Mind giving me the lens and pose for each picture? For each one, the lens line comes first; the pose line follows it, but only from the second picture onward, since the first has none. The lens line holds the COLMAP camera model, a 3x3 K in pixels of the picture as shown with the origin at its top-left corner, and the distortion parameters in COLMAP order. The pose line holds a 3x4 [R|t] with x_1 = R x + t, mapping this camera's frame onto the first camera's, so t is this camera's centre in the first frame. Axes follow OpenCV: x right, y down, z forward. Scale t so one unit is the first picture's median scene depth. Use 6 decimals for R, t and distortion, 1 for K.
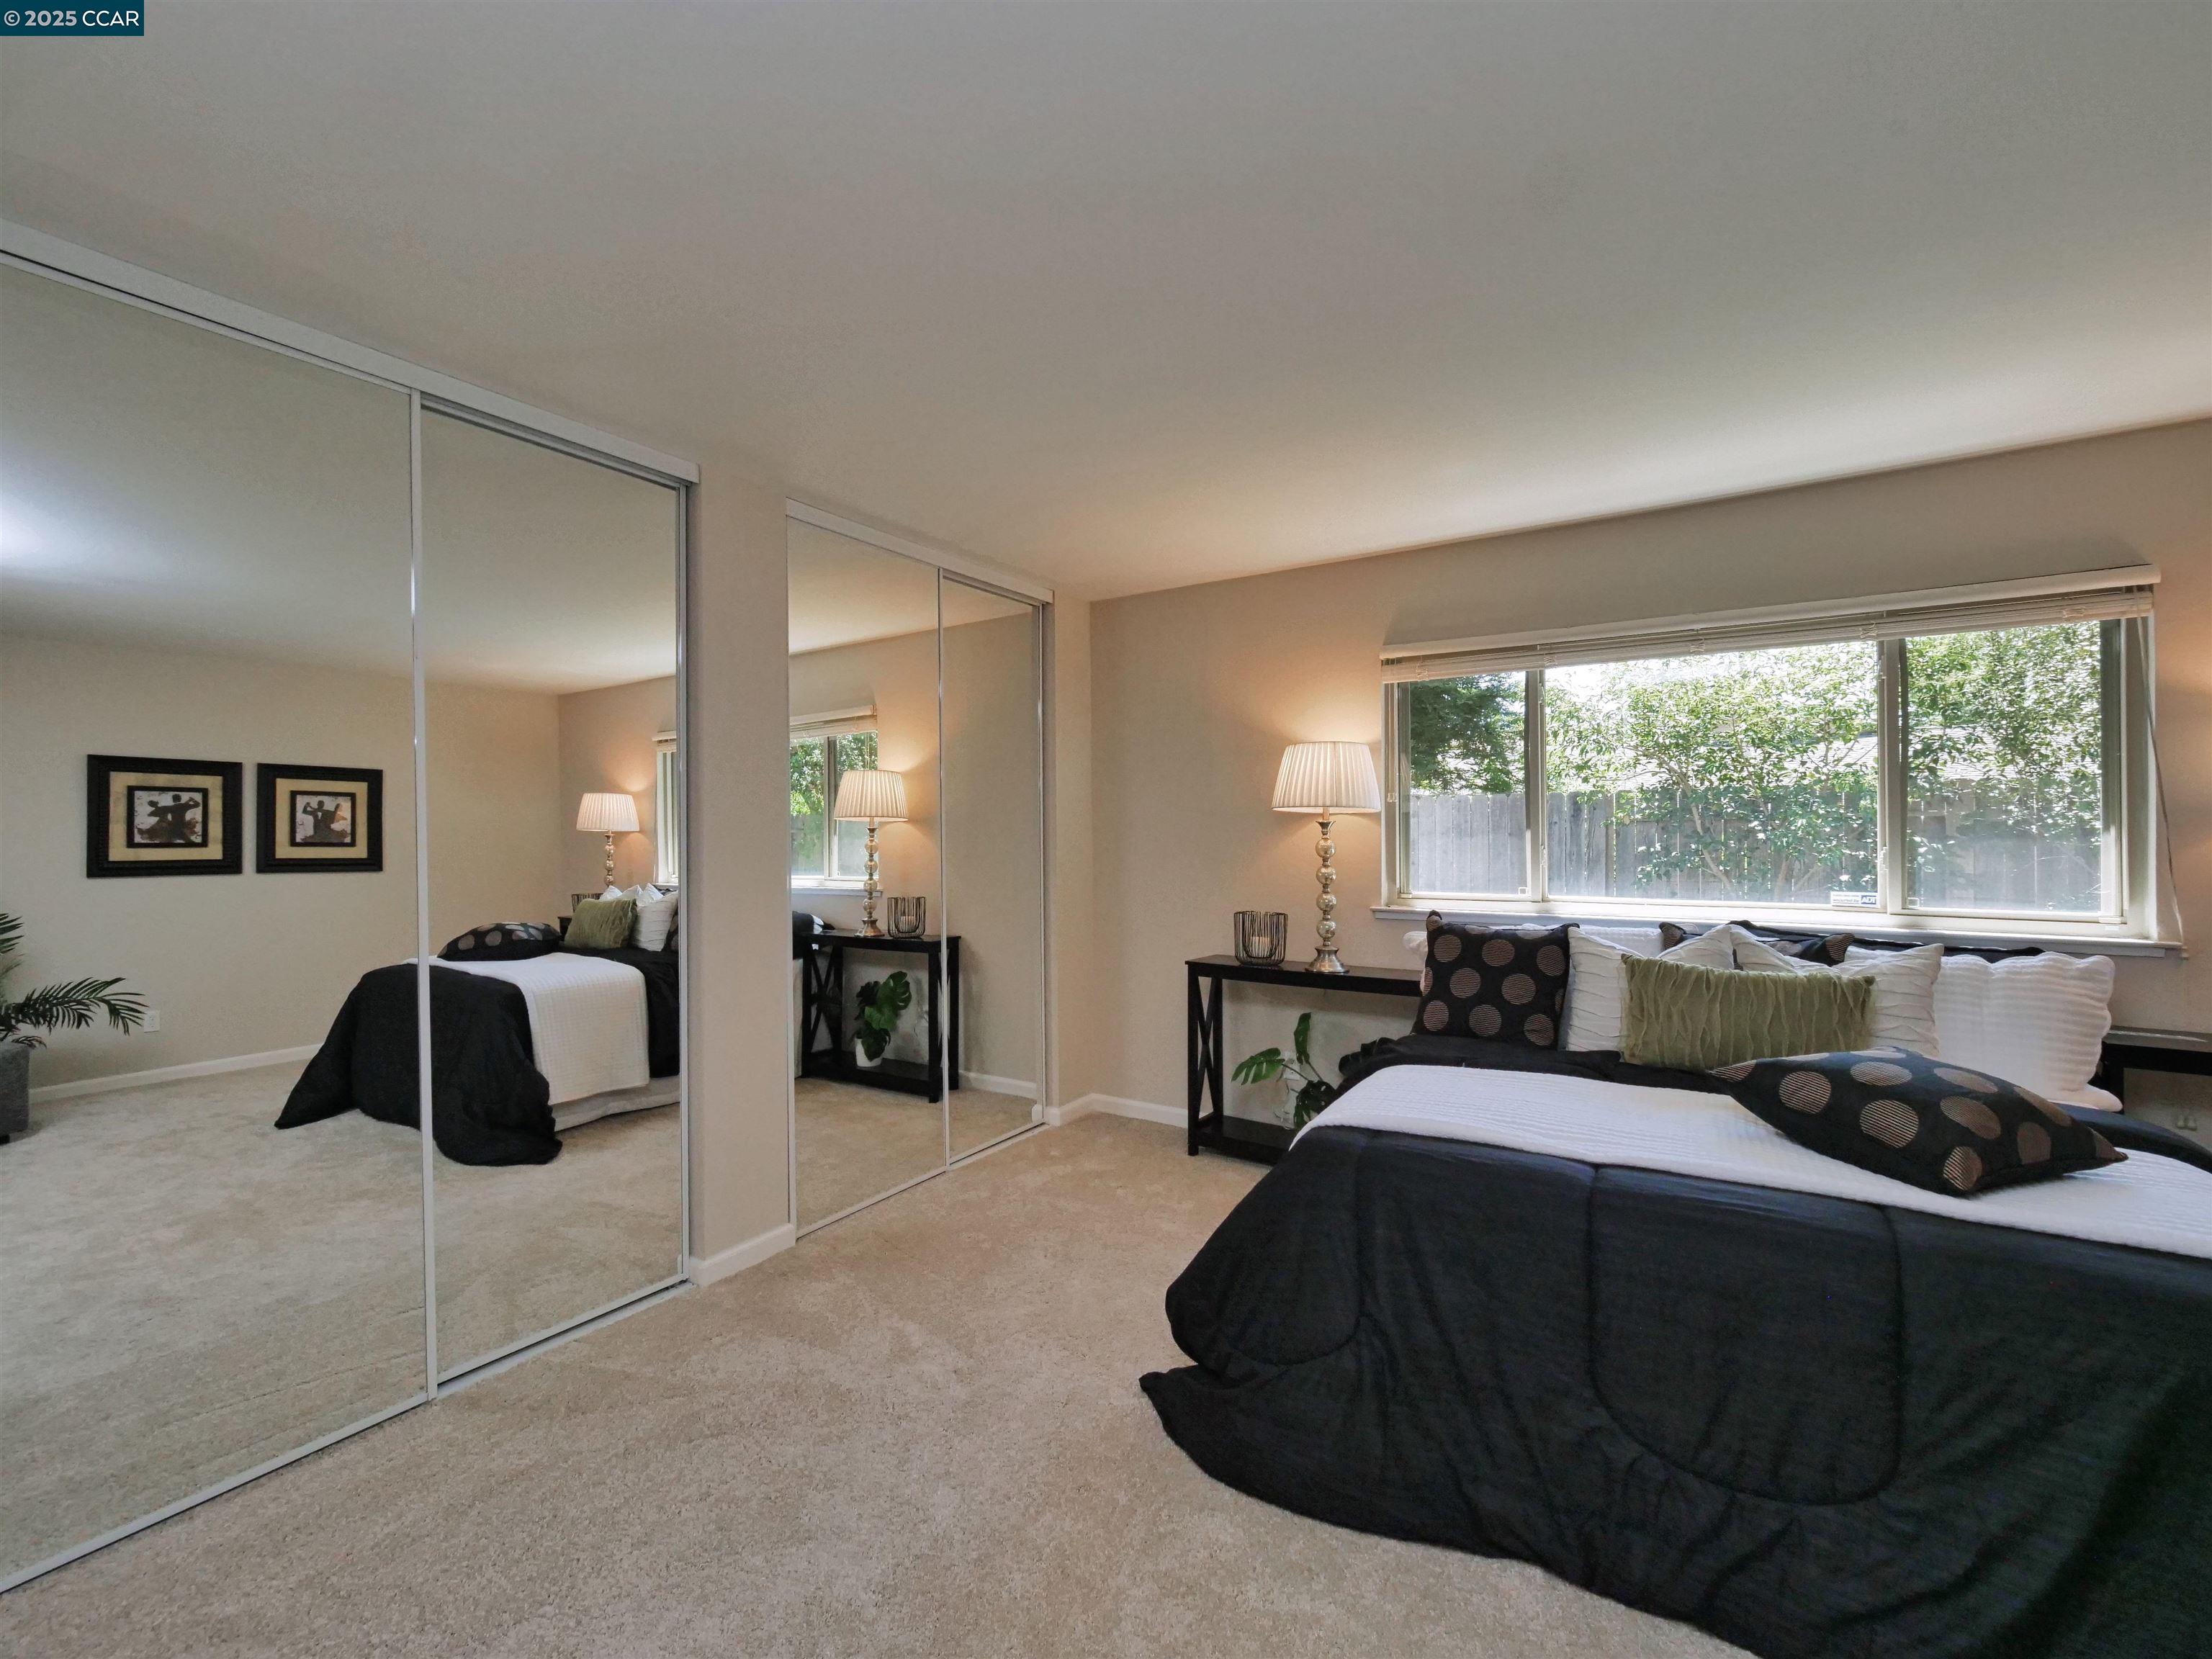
lens RADIAL K [[942.0, 0, 1083.3], [0, 942.0, 825.7], [0, 0, 1]] dist [-0.005451, 0.001143]
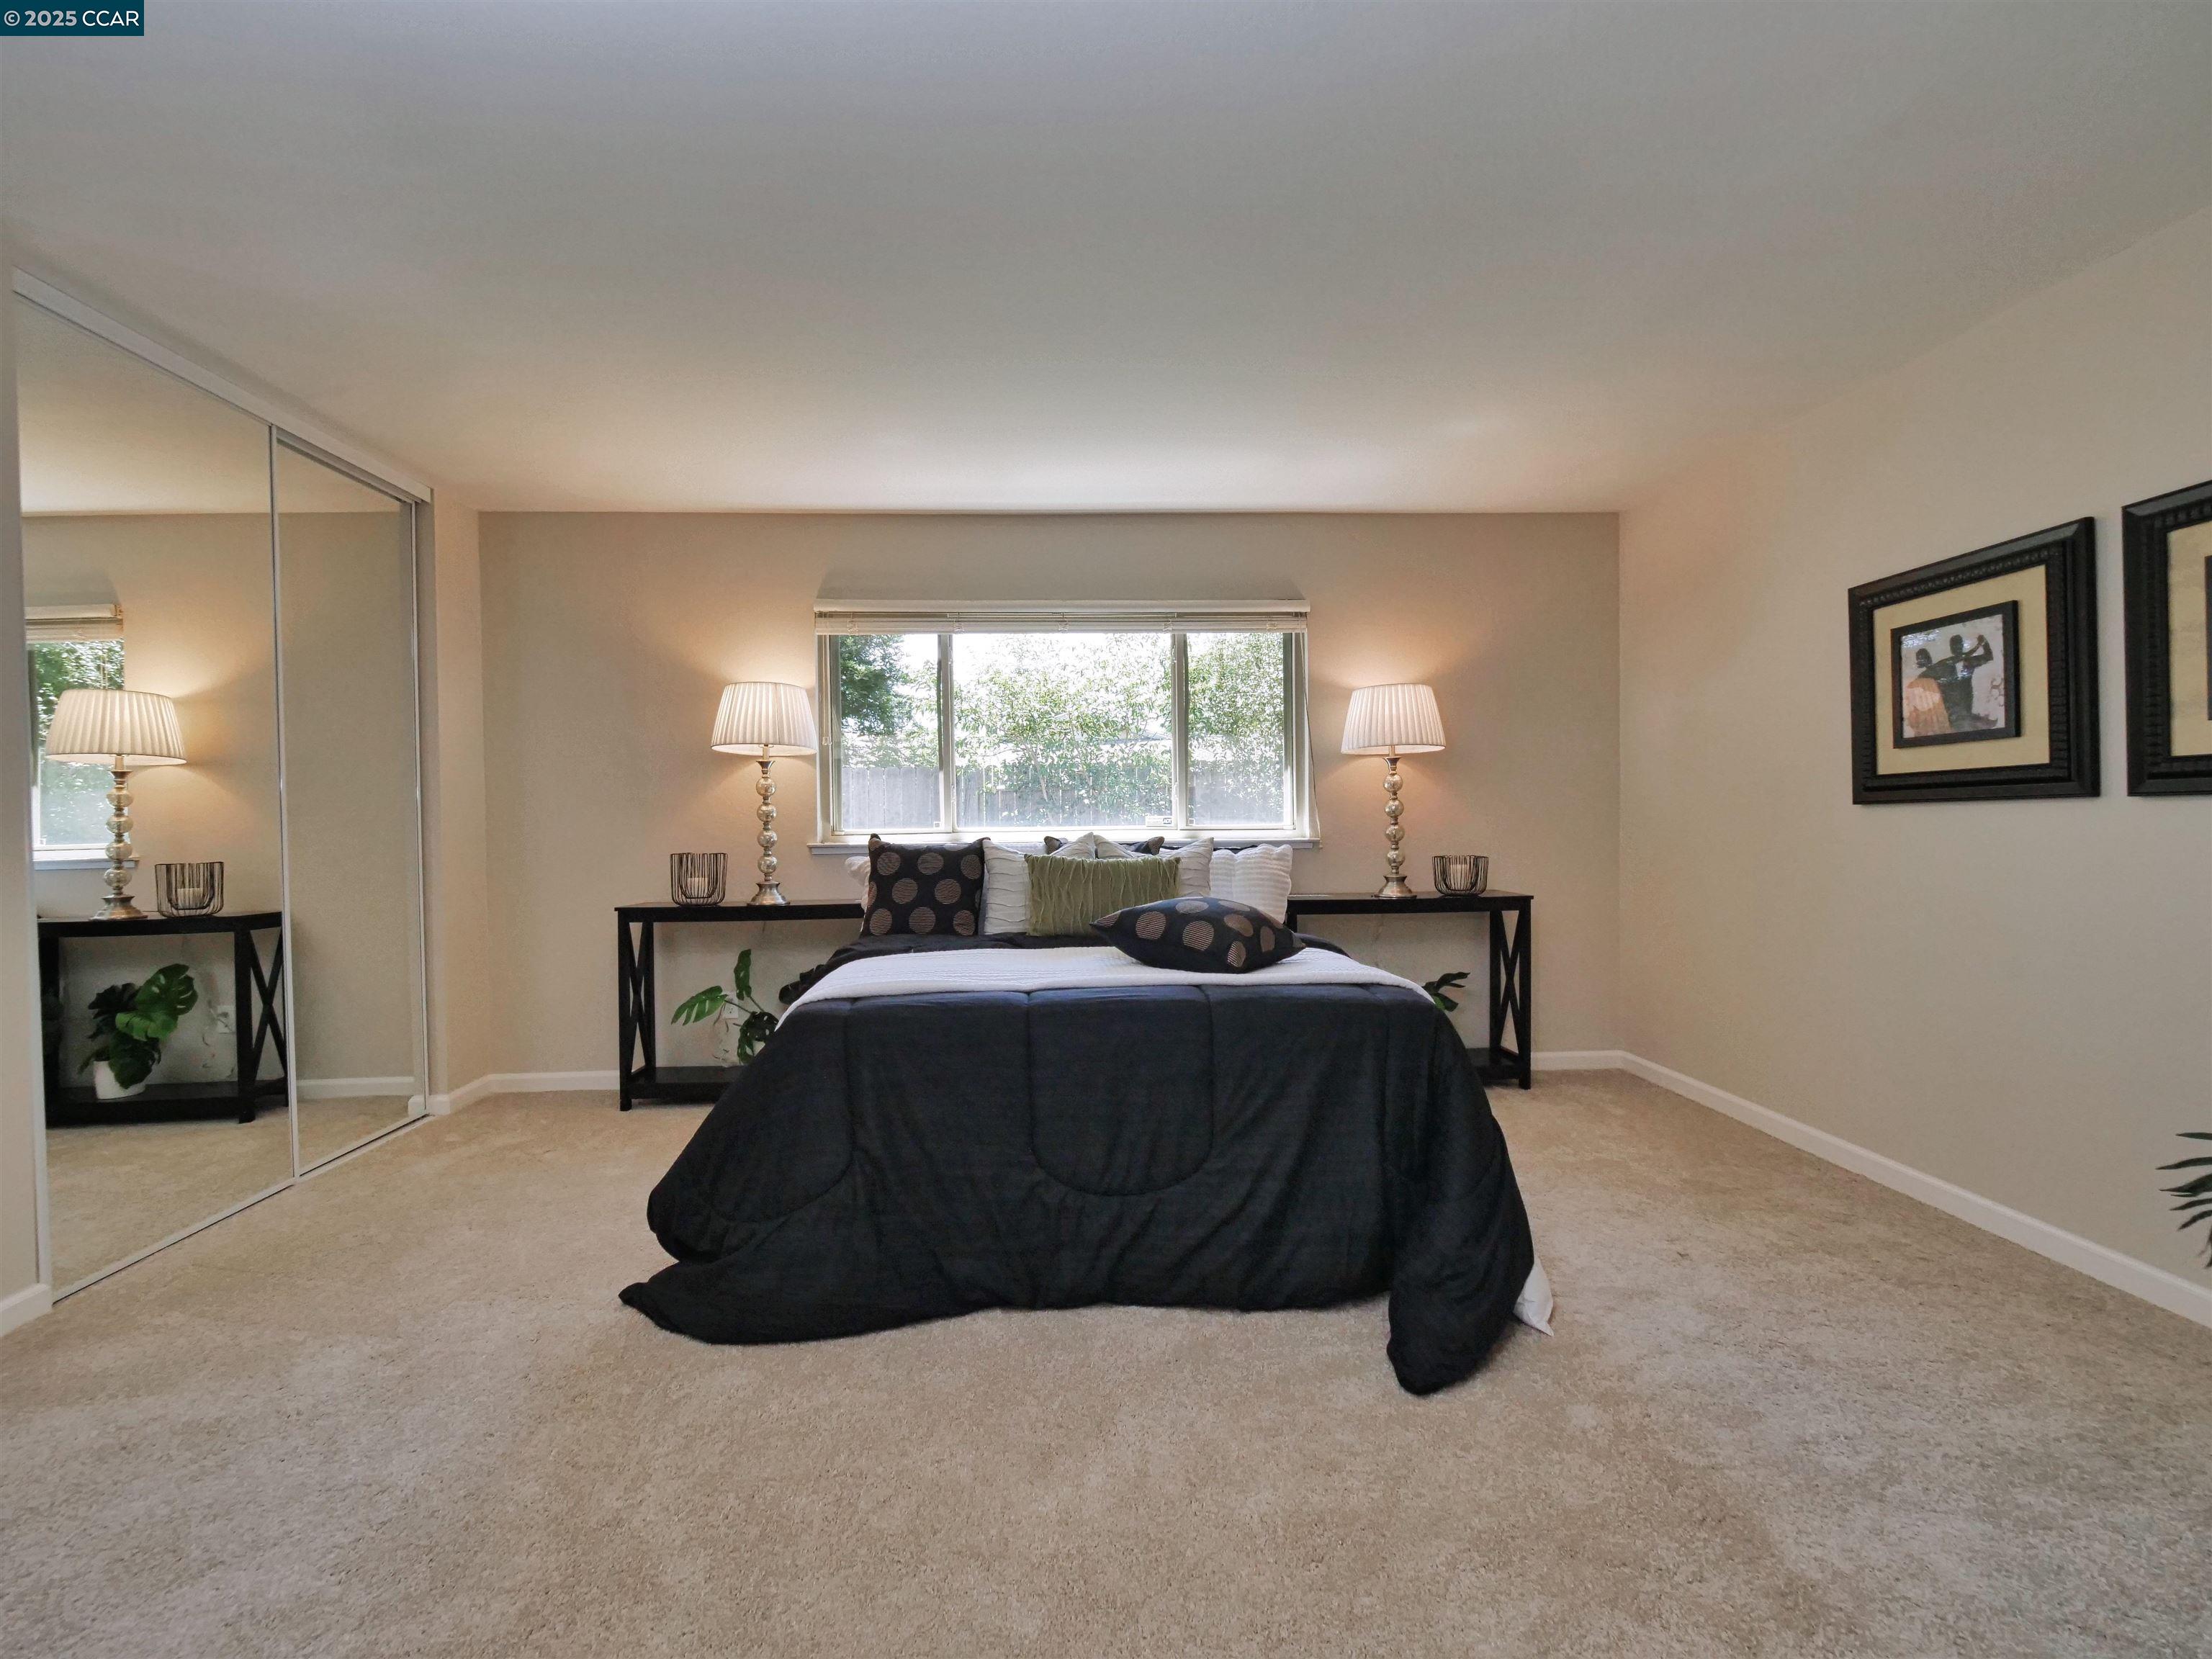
lens RADIAL K [[942.0, 0, 1079.1], [0, 942.0, 826.3], [0, 0, 1]] dist [-0.005451, 0.001143]
pose [[0.806369, -0.011856, 0.591294, -0.083433], [0.008112, 0.999927, 0.008986, 0.066984], [-0.591357, -0.002450, 0.806406, -0.040645]]
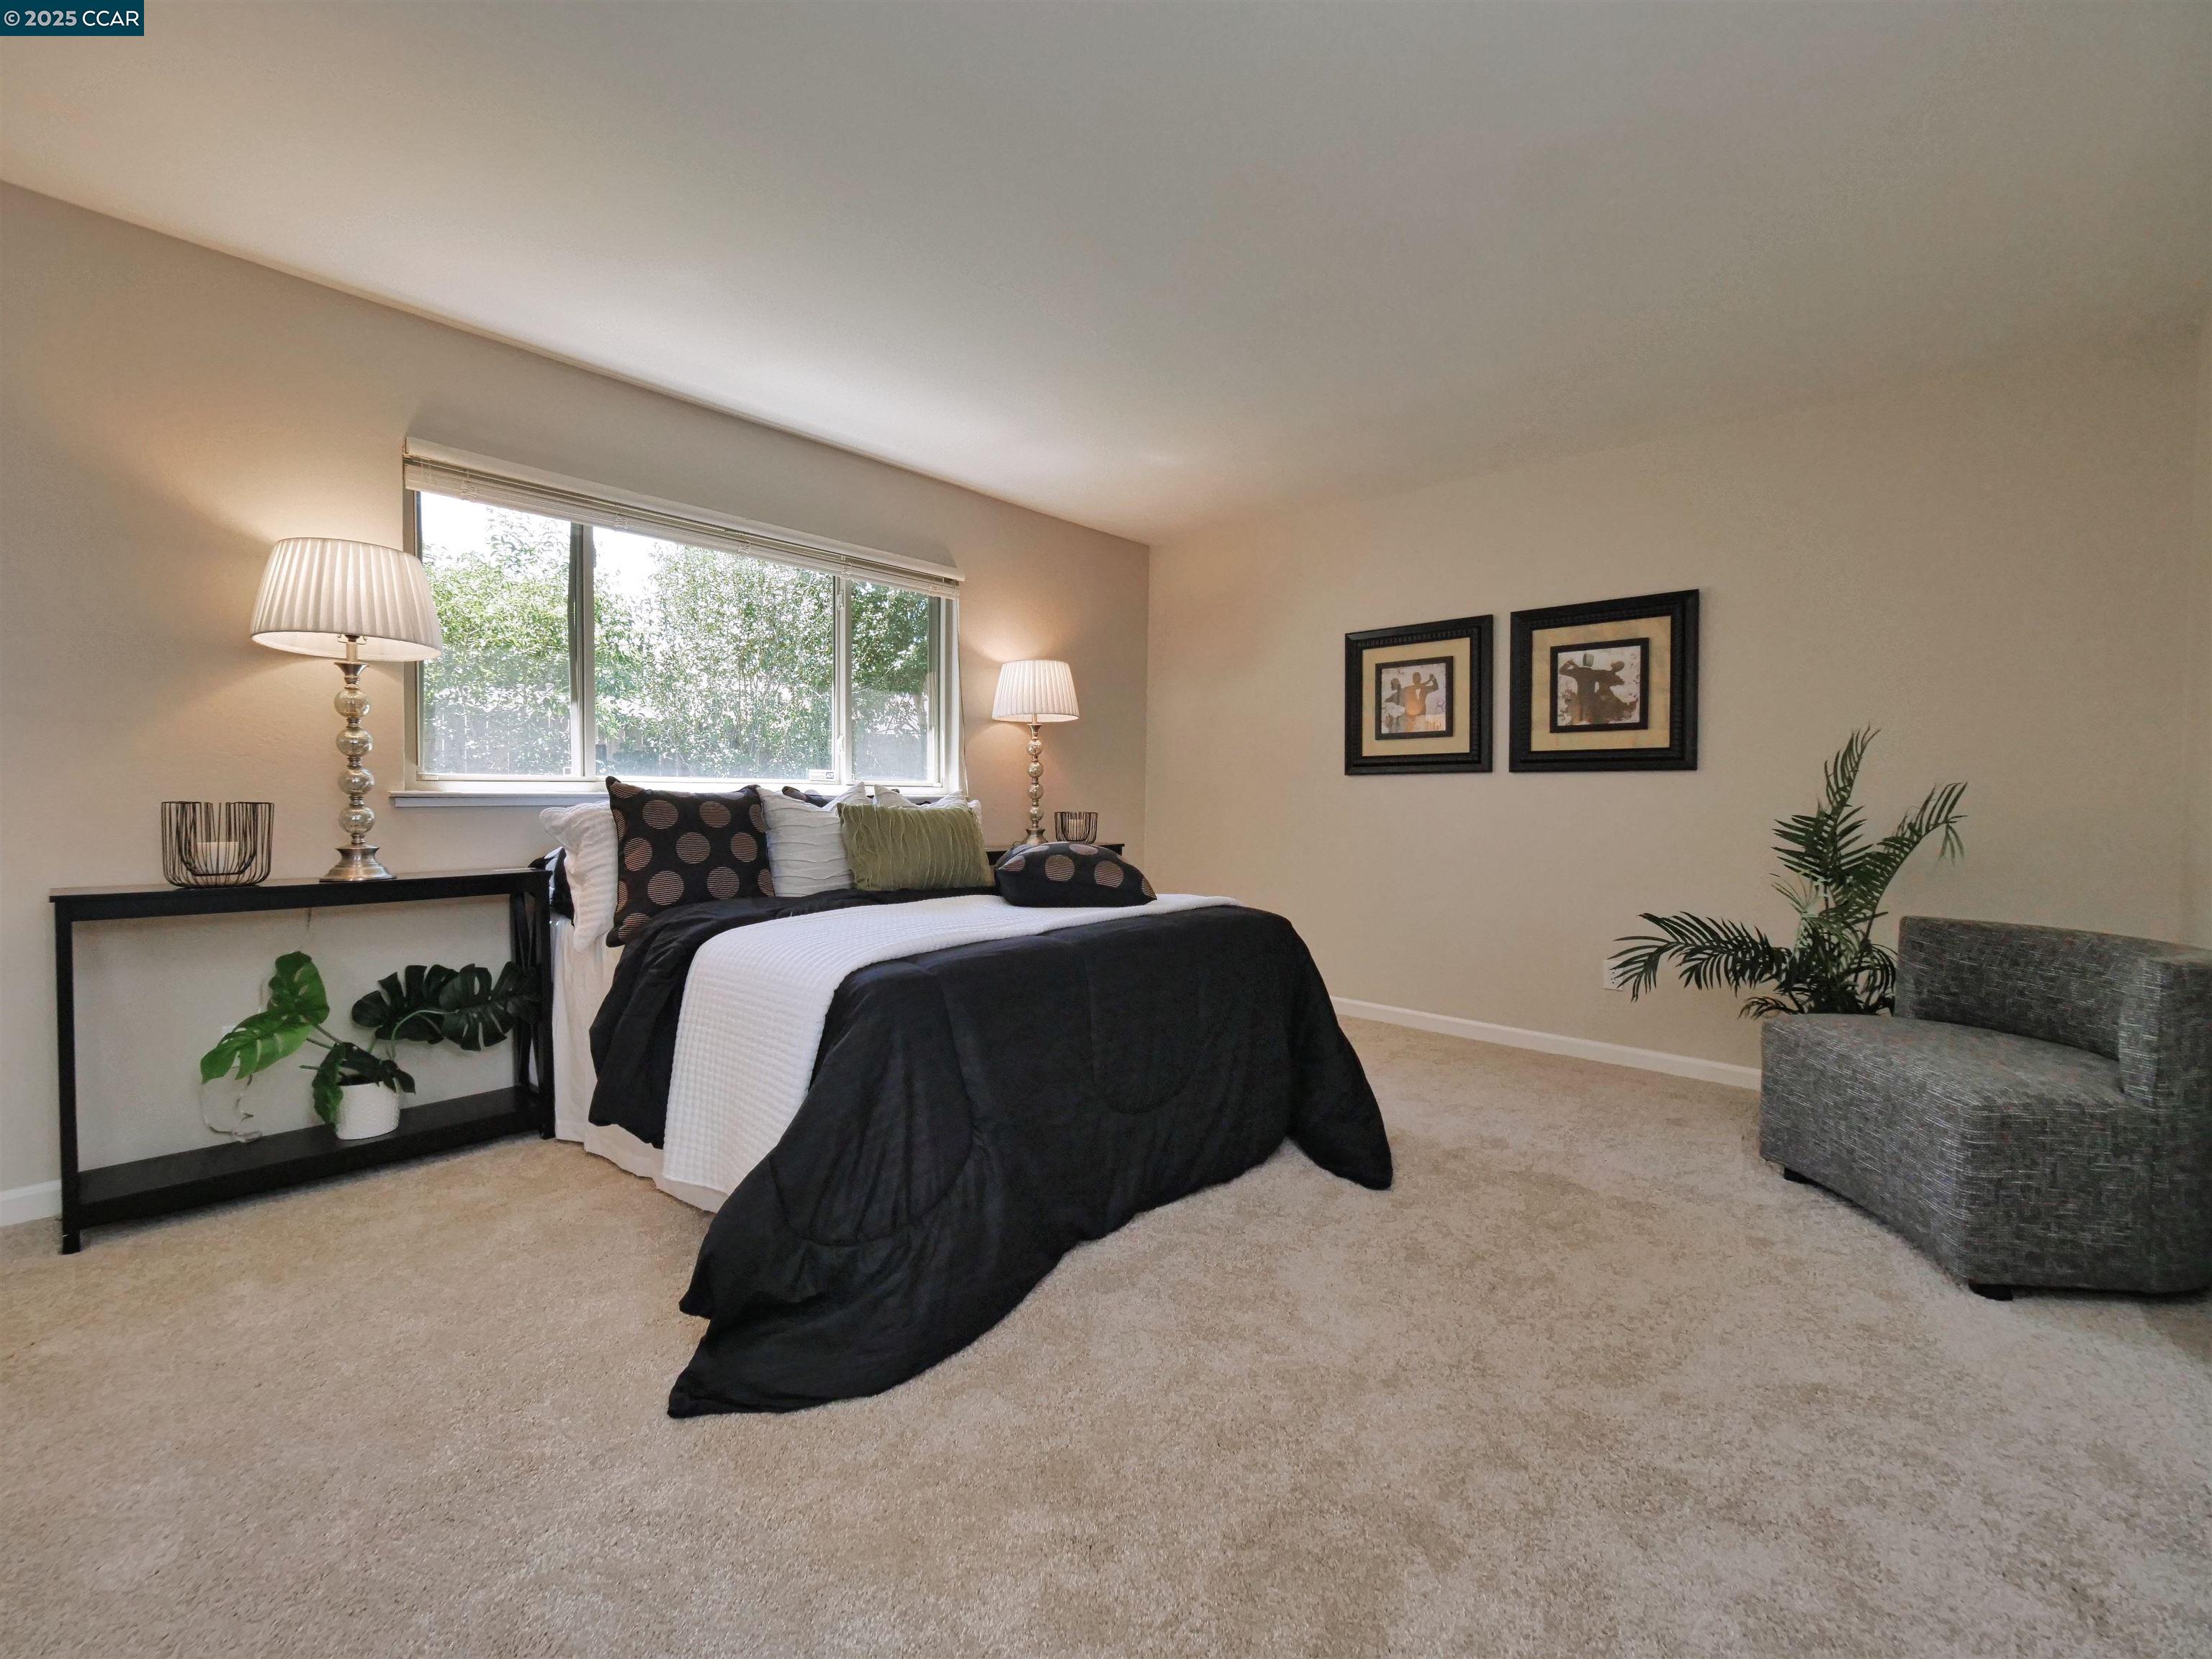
lens RADIAL K [[942.0, 0, 1071.2], [0, 942.0, 820.1], [0, 0, 1]] dist [-0.005451, 0.001143]
pose [[0.154754, -0.023371, 0.987677, -0.370825], [-0.011448, 0.999611, 0.025447, 0.094201], [-0.987887, -0.015245, 0.154427, 0.411495]]
